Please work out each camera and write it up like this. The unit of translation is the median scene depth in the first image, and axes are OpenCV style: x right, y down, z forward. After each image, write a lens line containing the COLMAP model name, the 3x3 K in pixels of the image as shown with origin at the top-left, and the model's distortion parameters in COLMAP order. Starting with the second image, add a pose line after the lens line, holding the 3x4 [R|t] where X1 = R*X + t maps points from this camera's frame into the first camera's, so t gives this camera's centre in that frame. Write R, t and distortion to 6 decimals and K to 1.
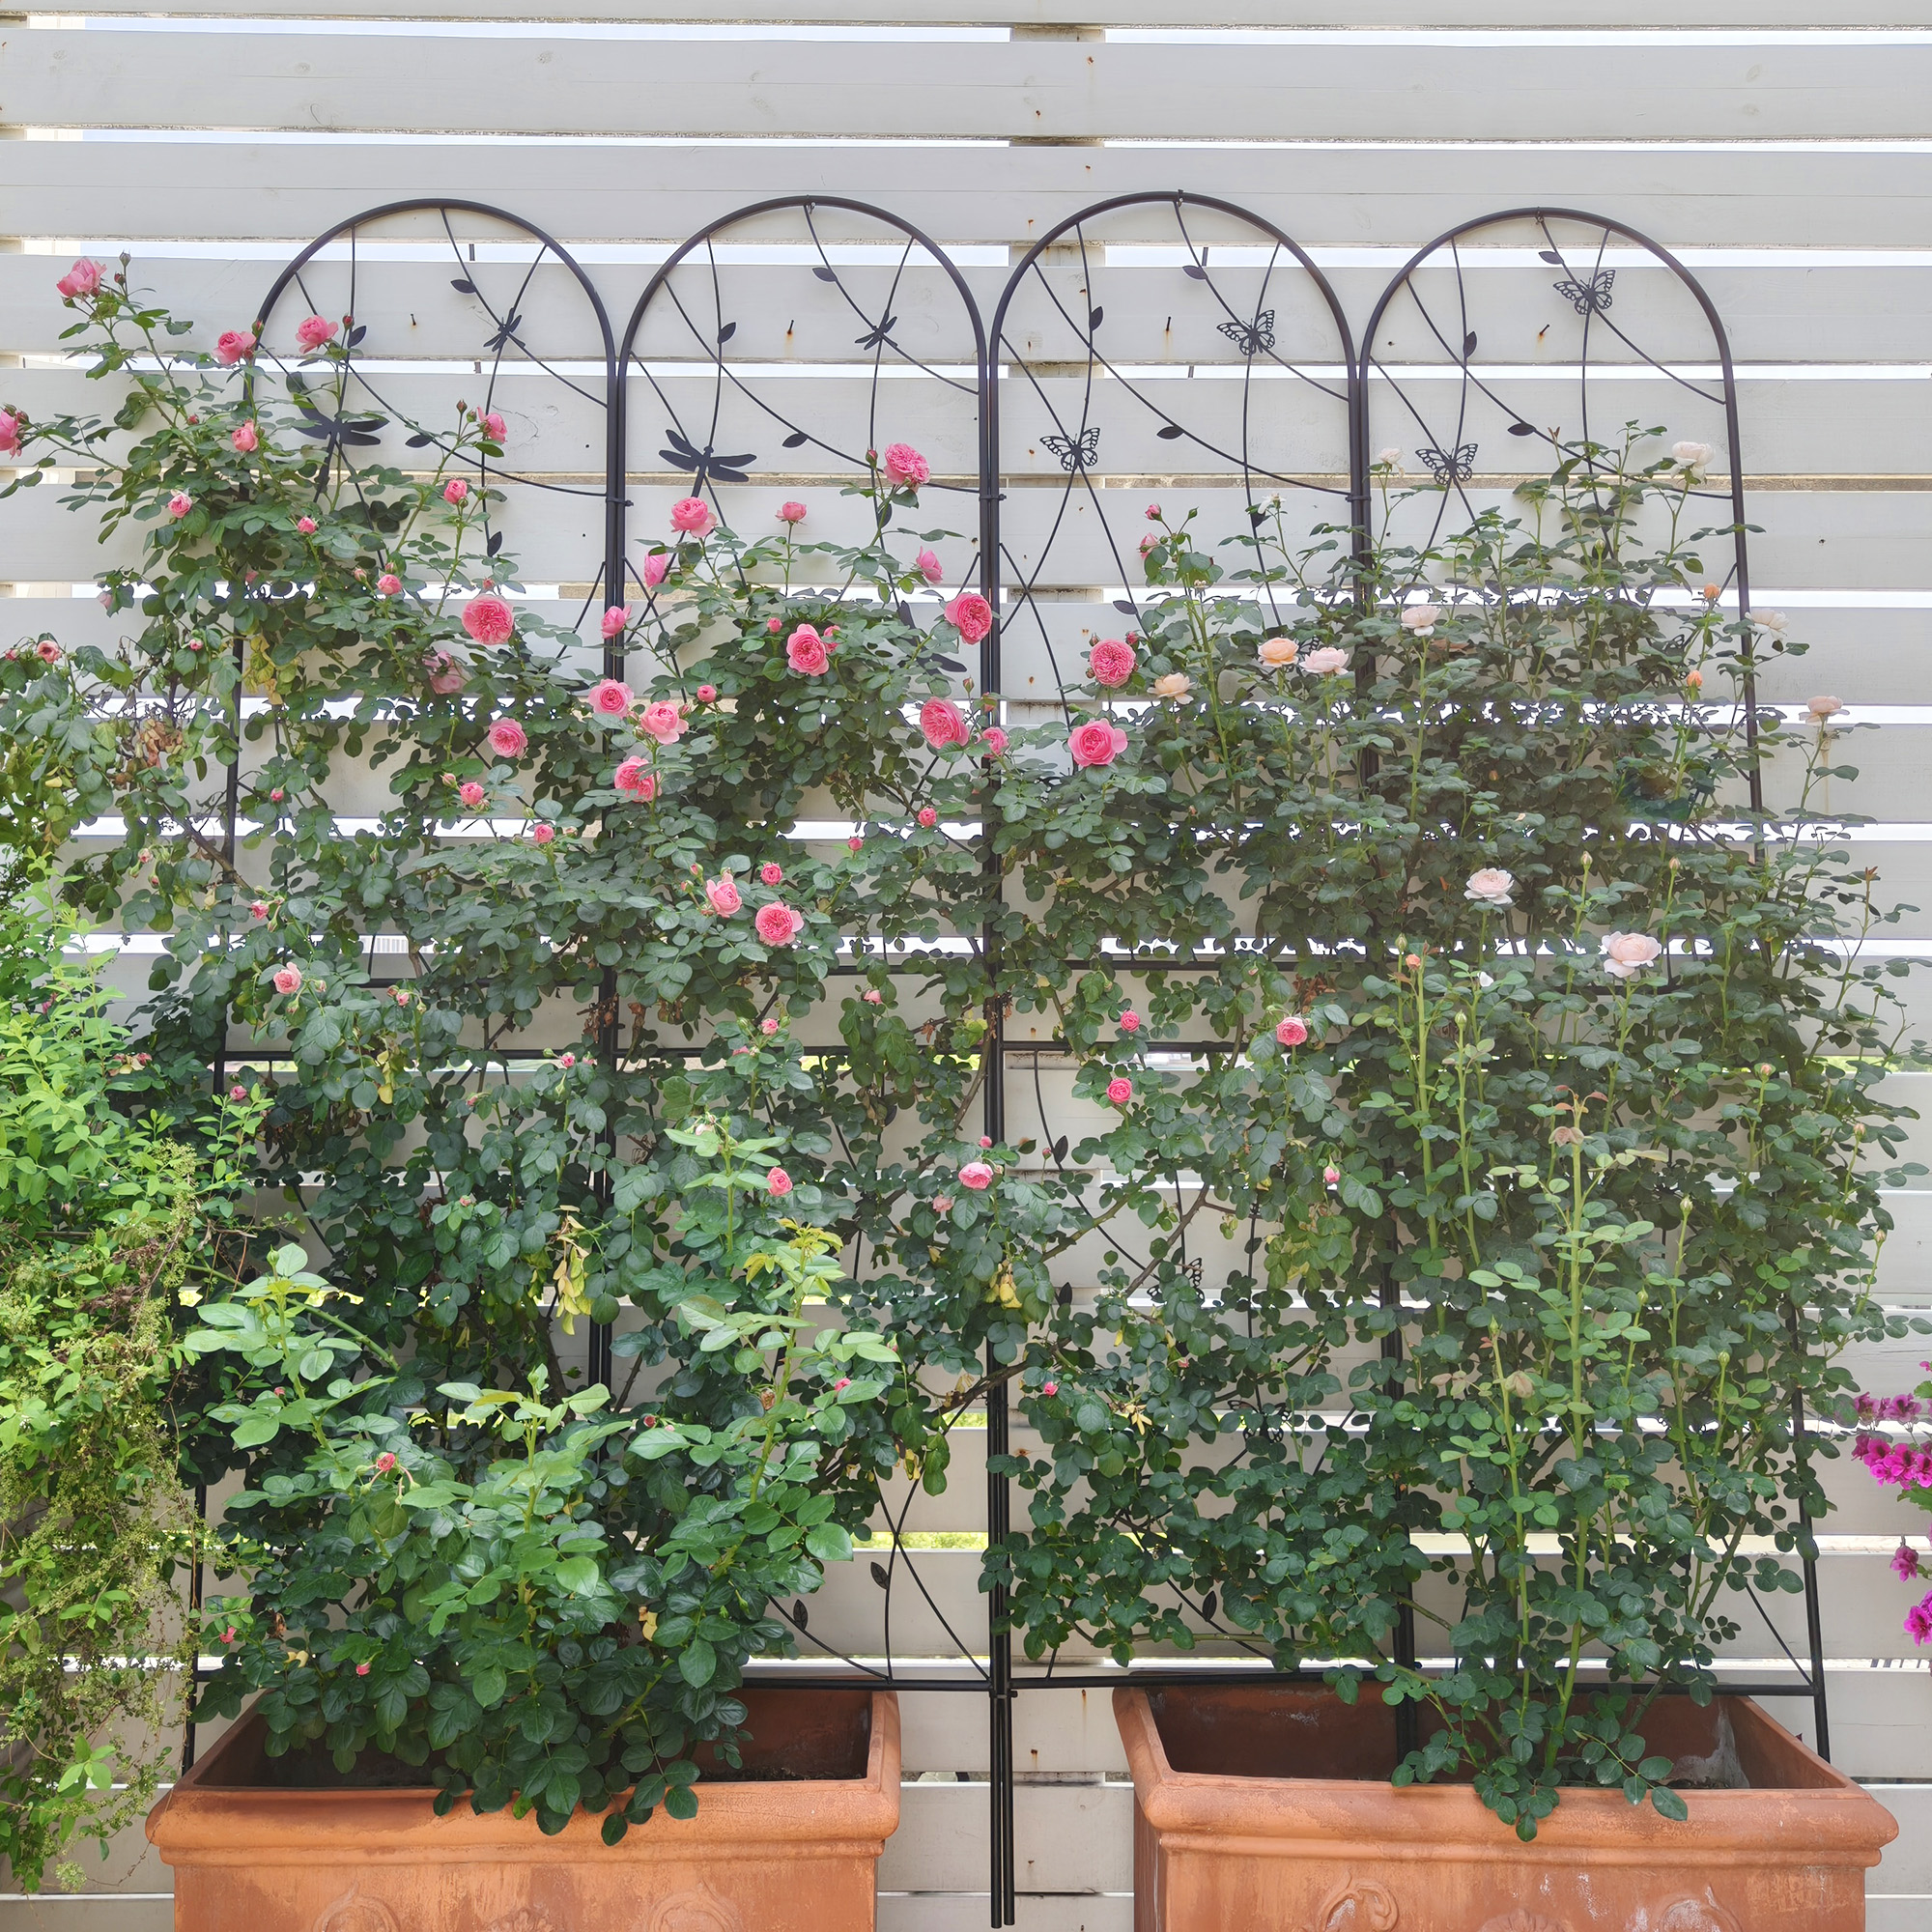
lens RADIAL K [[2424.7, 0, 966.0], [0, 2424.7, 966.0], [0, 0, 1]] dist [0.054200, -0.034590]
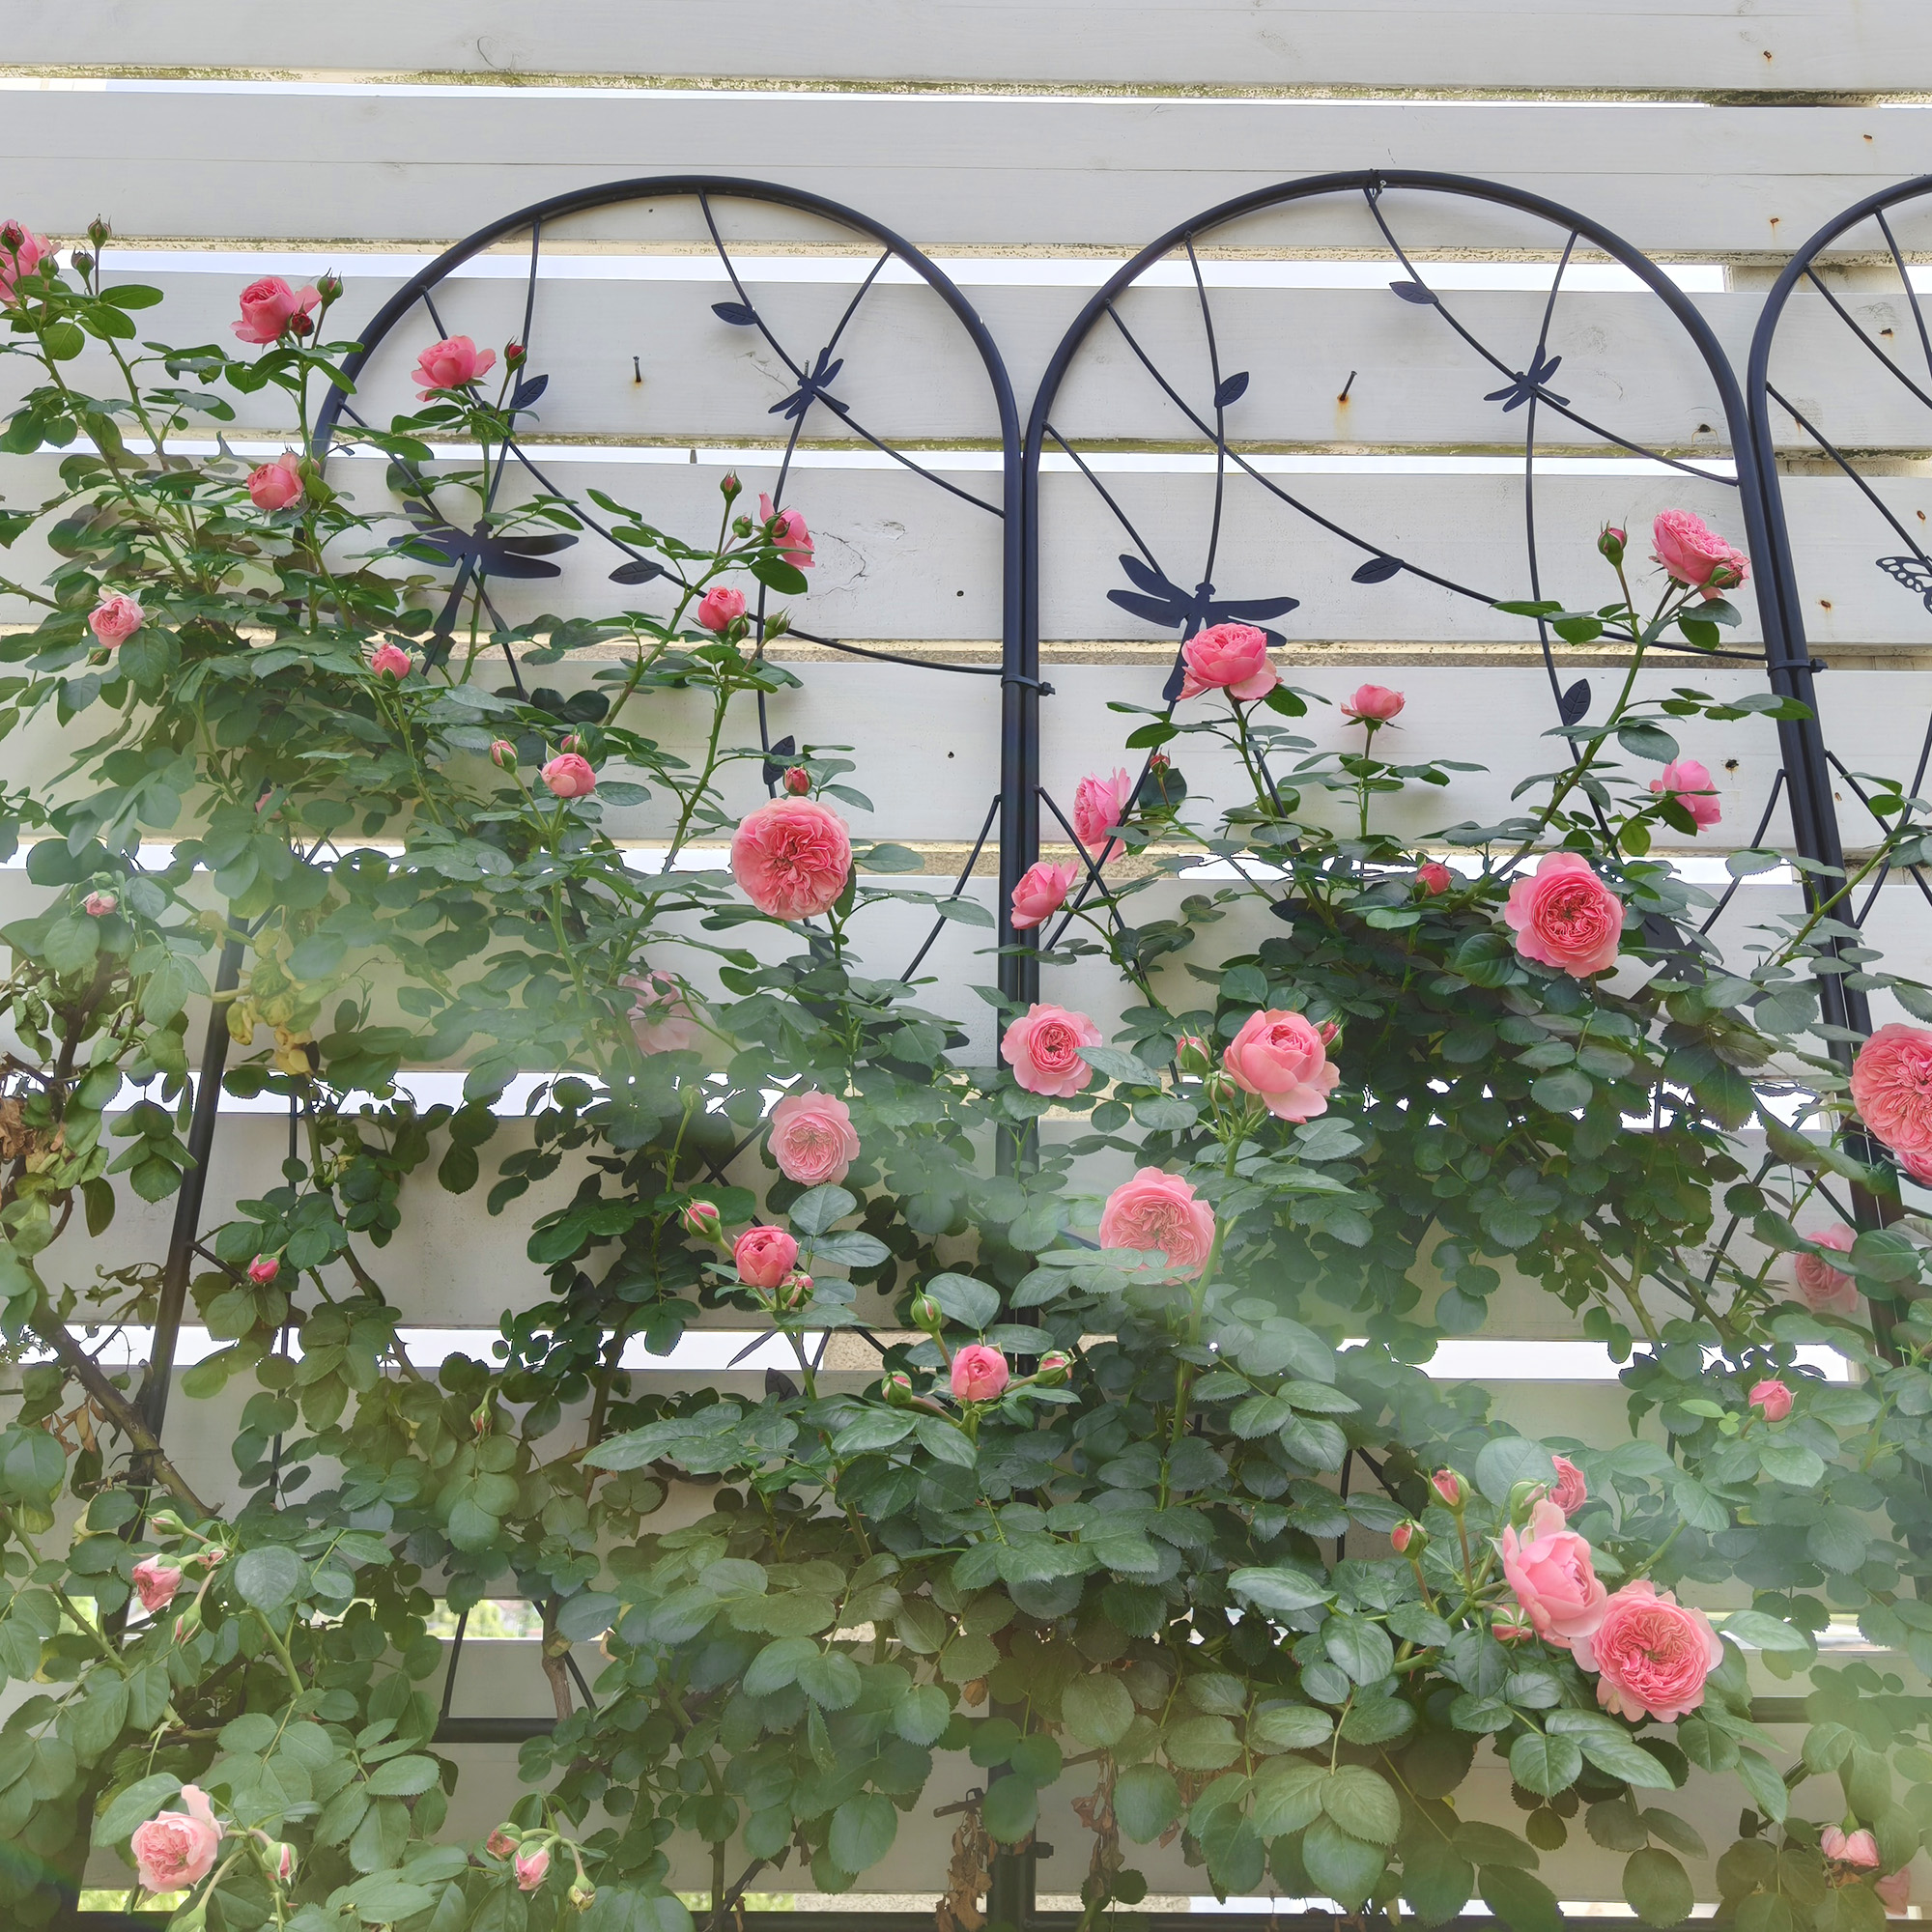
lens RADIAL K [[1825.9, 0, 966.0], [0, 1825.9, 966.0], [0, 0, 1]] dist [0.003451, -0.005704]
pose [[0.999958, 0.003810, -0.008292, -0.152429], [-0.005834, 0.965637, -0.259829, -0.038029], [0.007017, 0.259867, 0.965619, 0.655516]]
